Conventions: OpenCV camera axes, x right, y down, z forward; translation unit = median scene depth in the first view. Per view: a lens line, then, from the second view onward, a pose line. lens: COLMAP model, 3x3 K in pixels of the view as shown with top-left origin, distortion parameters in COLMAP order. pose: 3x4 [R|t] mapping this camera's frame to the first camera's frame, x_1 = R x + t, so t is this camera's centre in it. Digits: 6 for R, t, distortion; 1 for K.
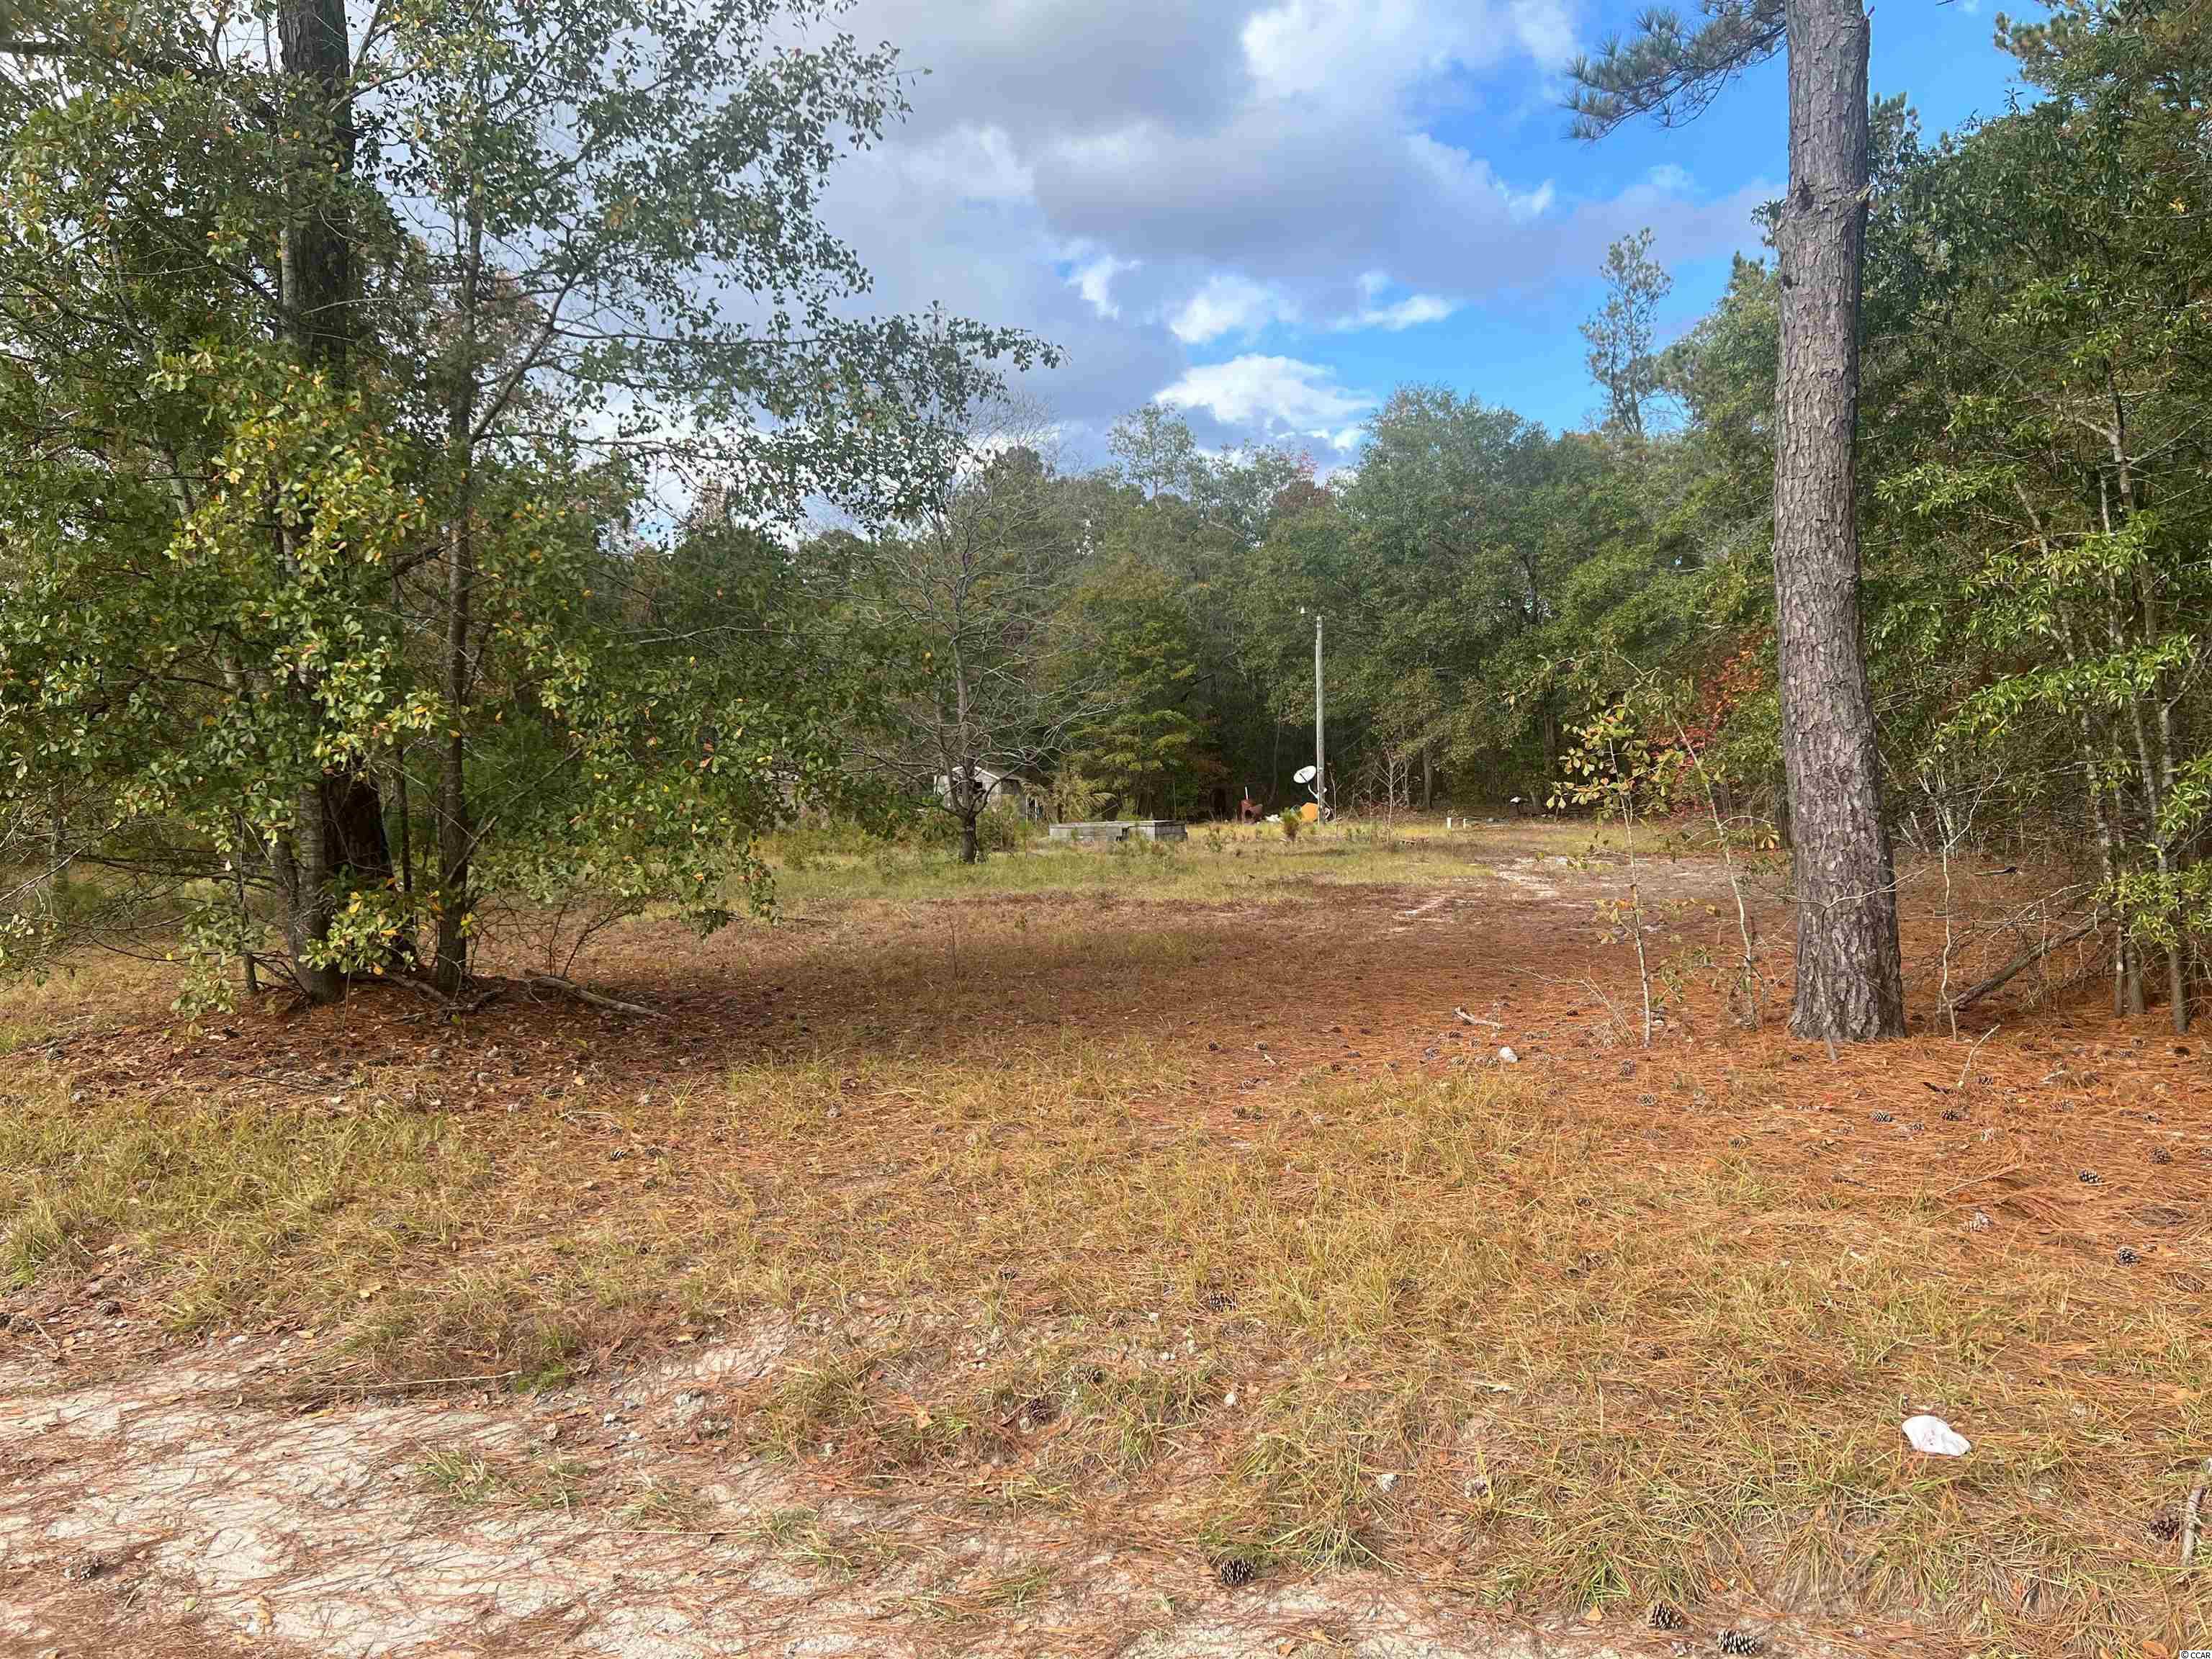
lens RADIAL K [[1666.1, 0, 1092.9], [0, 1666.1, 836.3], [0, 0, 1]] dist [0.056990, -0.068900]
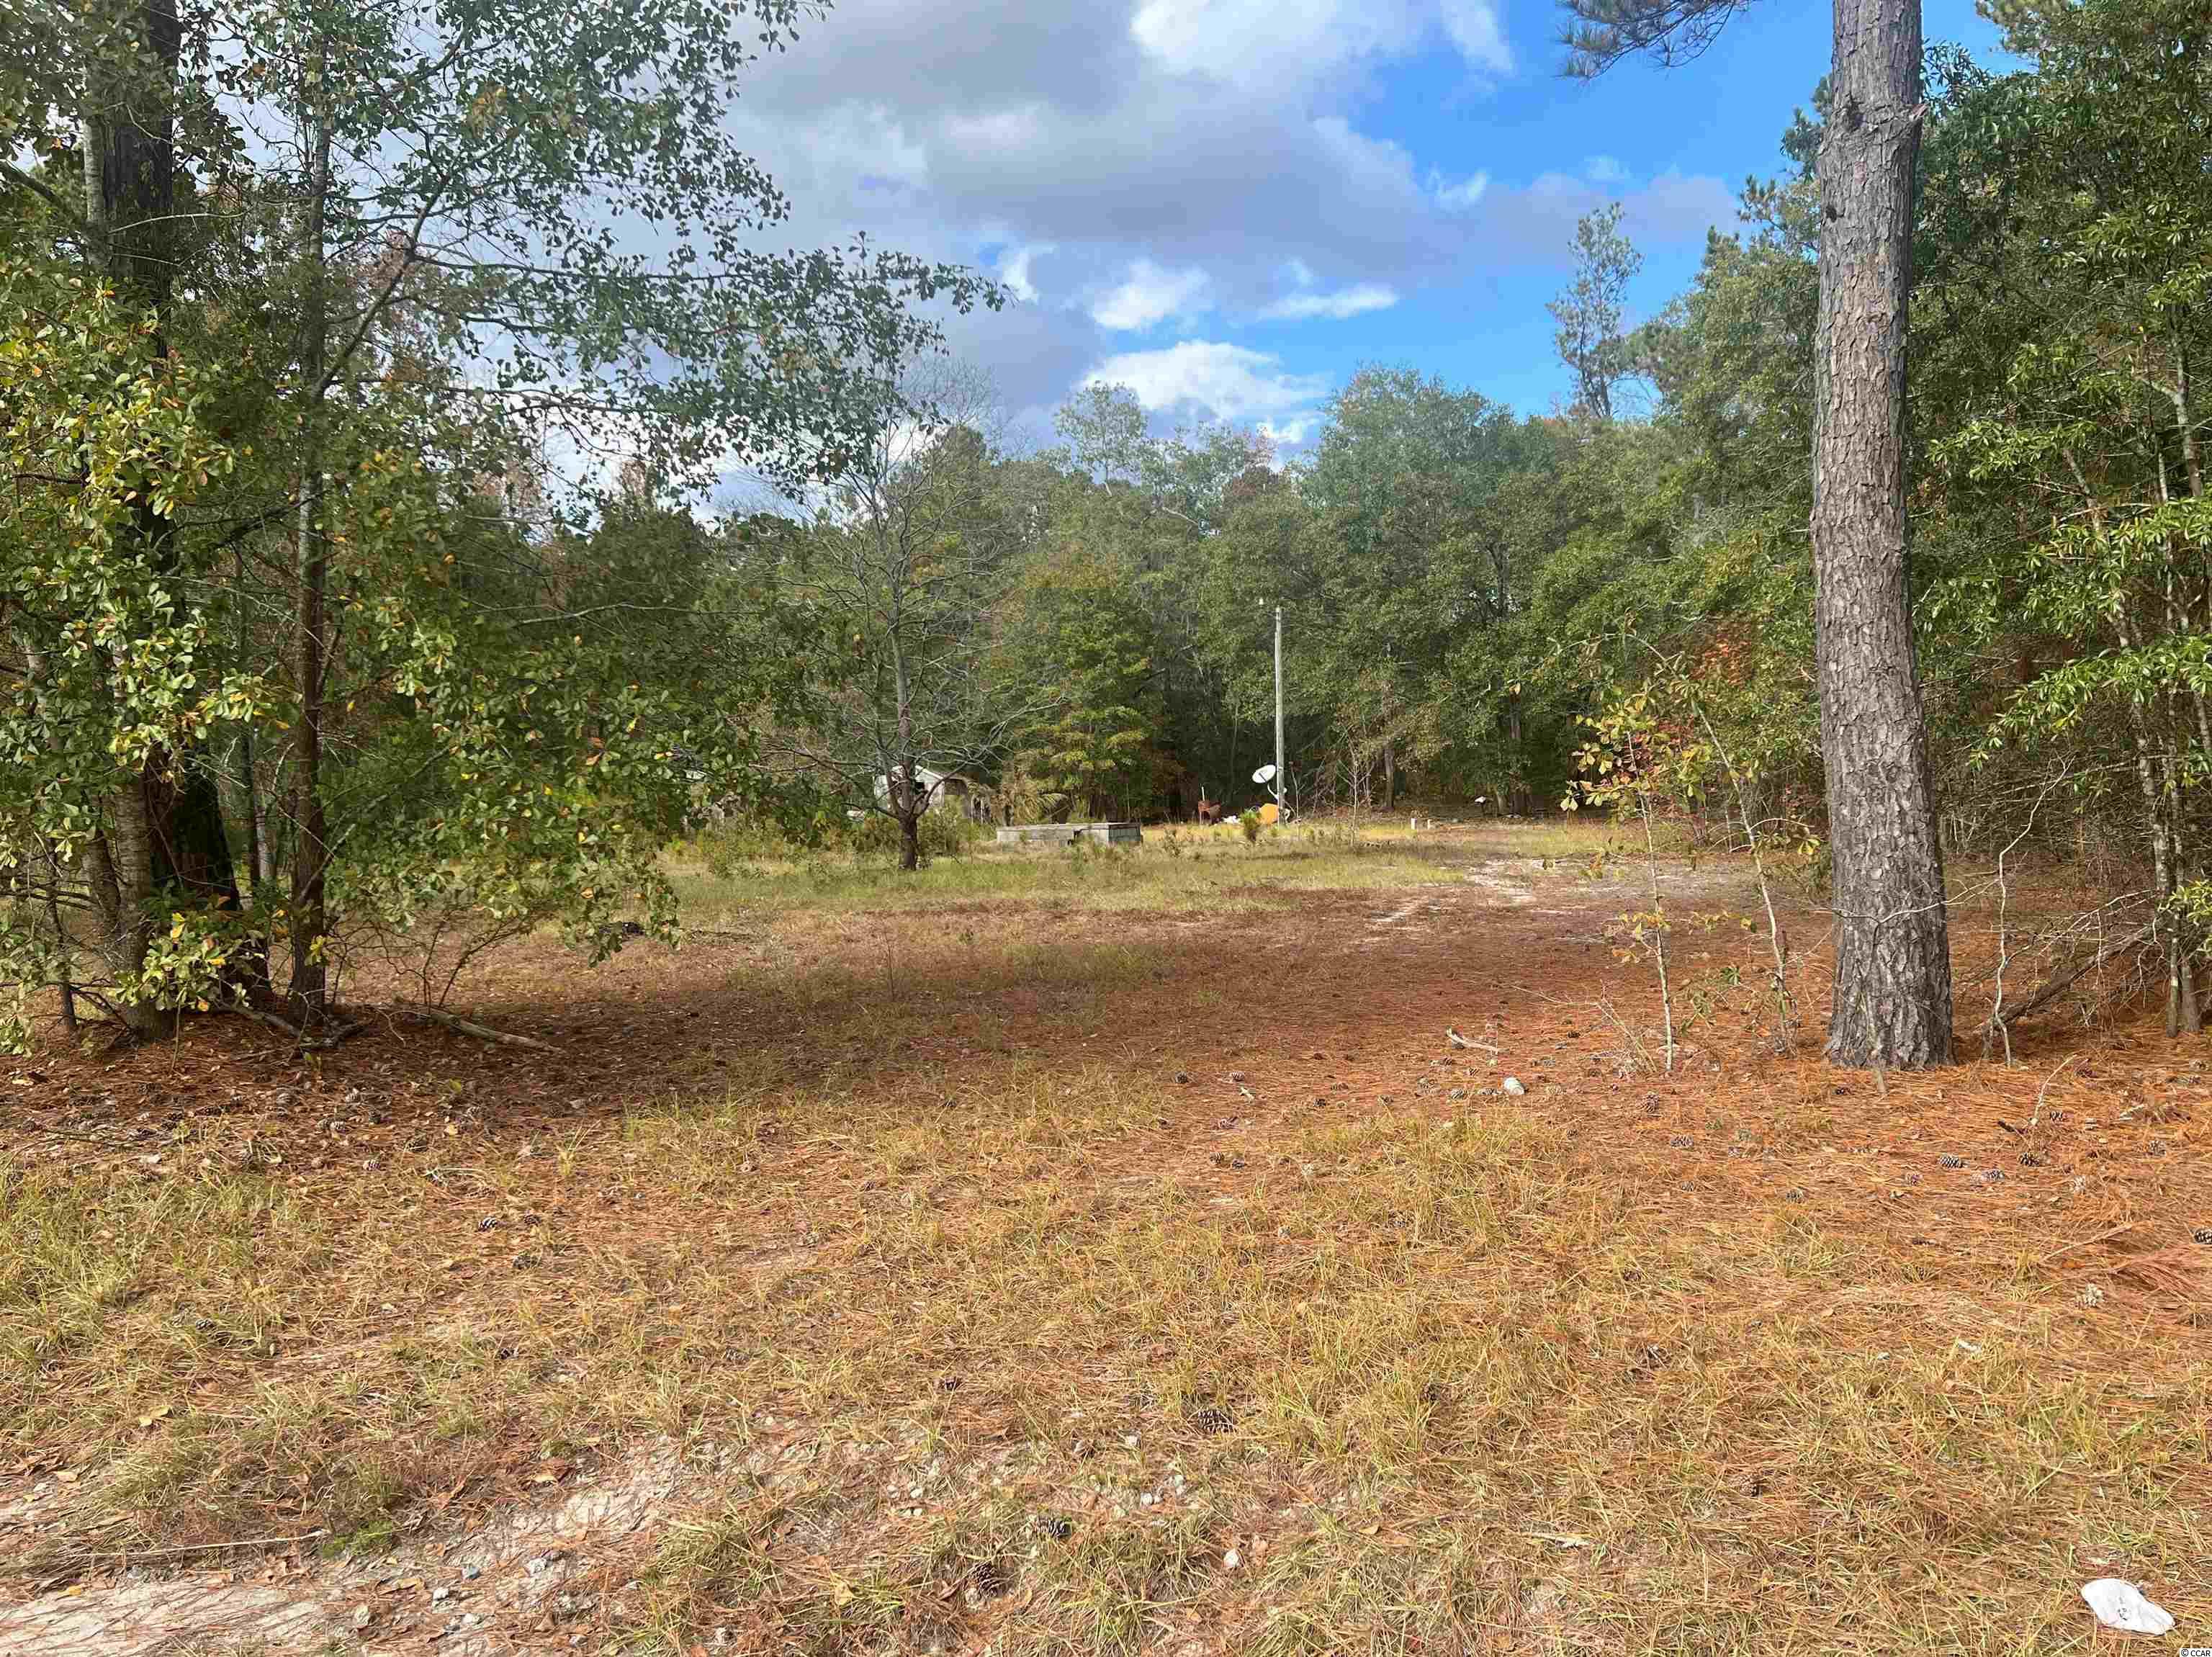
lens RADIAL K [[1666.2, 0, 1139.0], [0, 1666.2, 873.6], [0, 0, 1]] dist [0.056990, -0.068900]
pose [[0.998204, -0.005311, 0.059669, -0.004370], [0.003976, 0.999739, 0.022478, -0.003968], [-0.059773, -0.022200, 0.997965, 0.123586]]
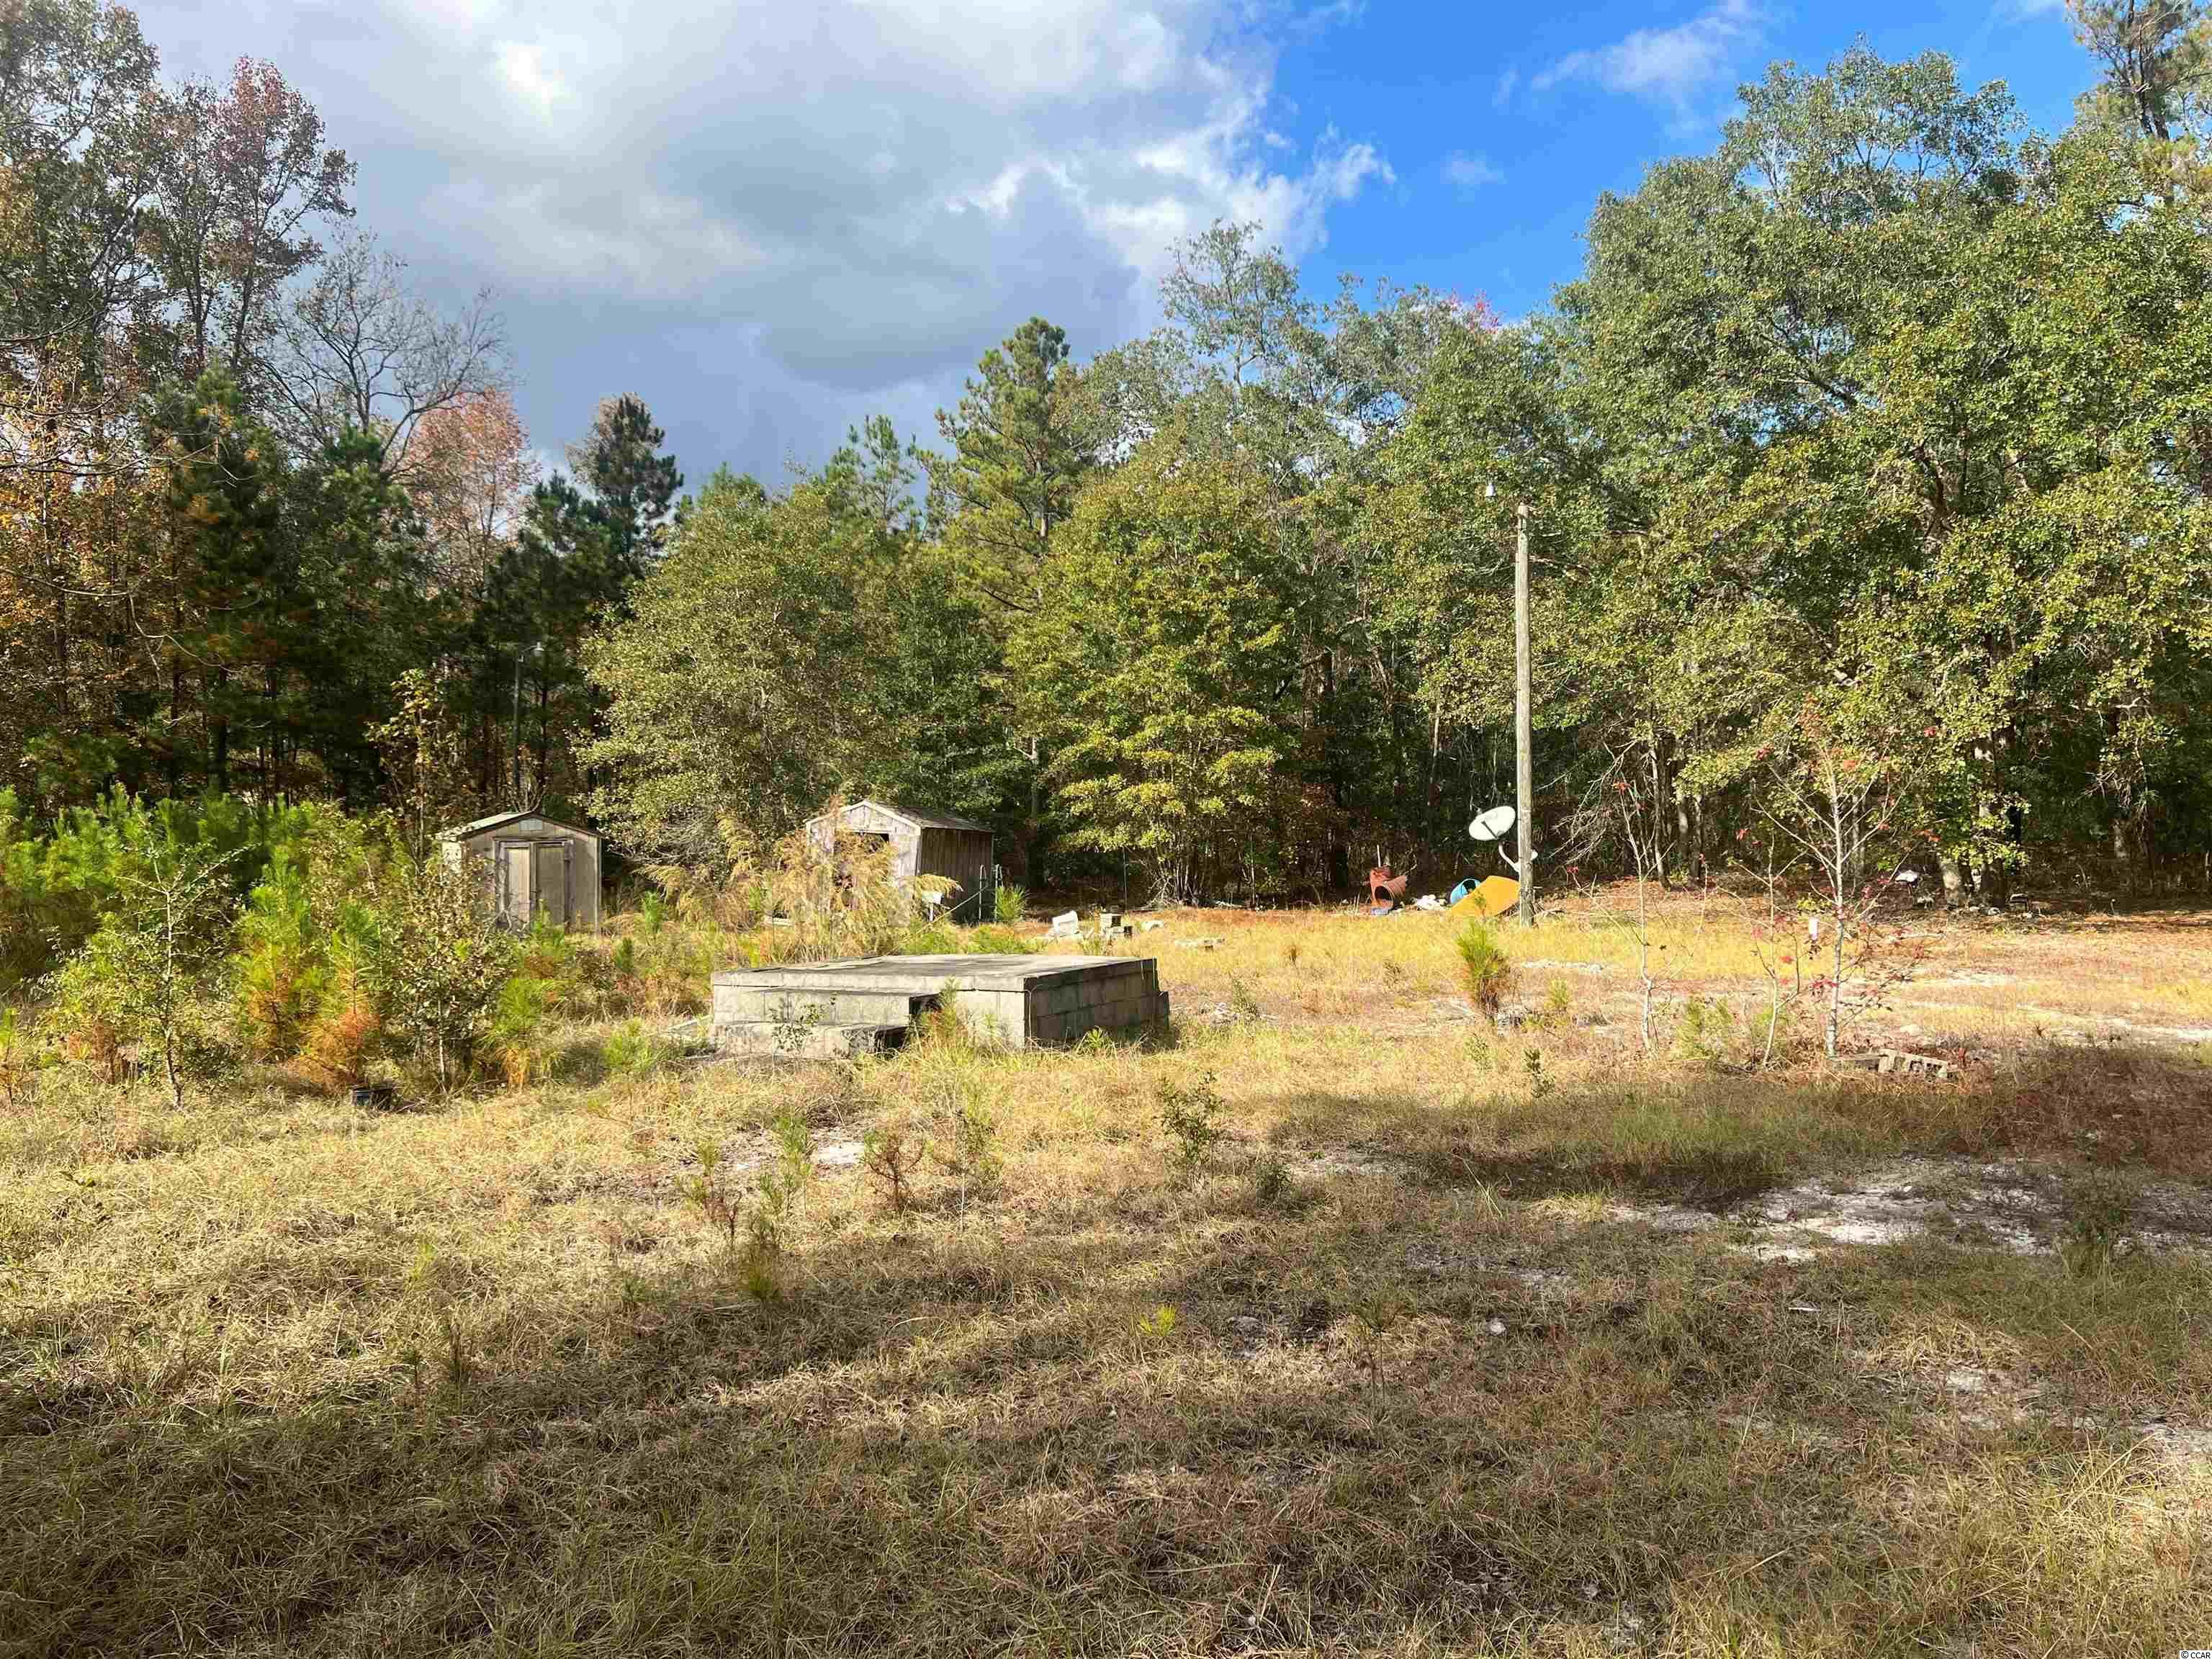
lens RADIAL K [[1666.1, 0, 1115.0], [0, 1666.1, 815.0], [0, 0, 1]] dist [0.056990, -0.068900]
pose [[0.997543, 0.004308, -0.069931, 0.114435], [-0.007381, 0.999015, -0.043750, -0.039141], [0.069673, 0.044159, 0.996592, 1.160694]]
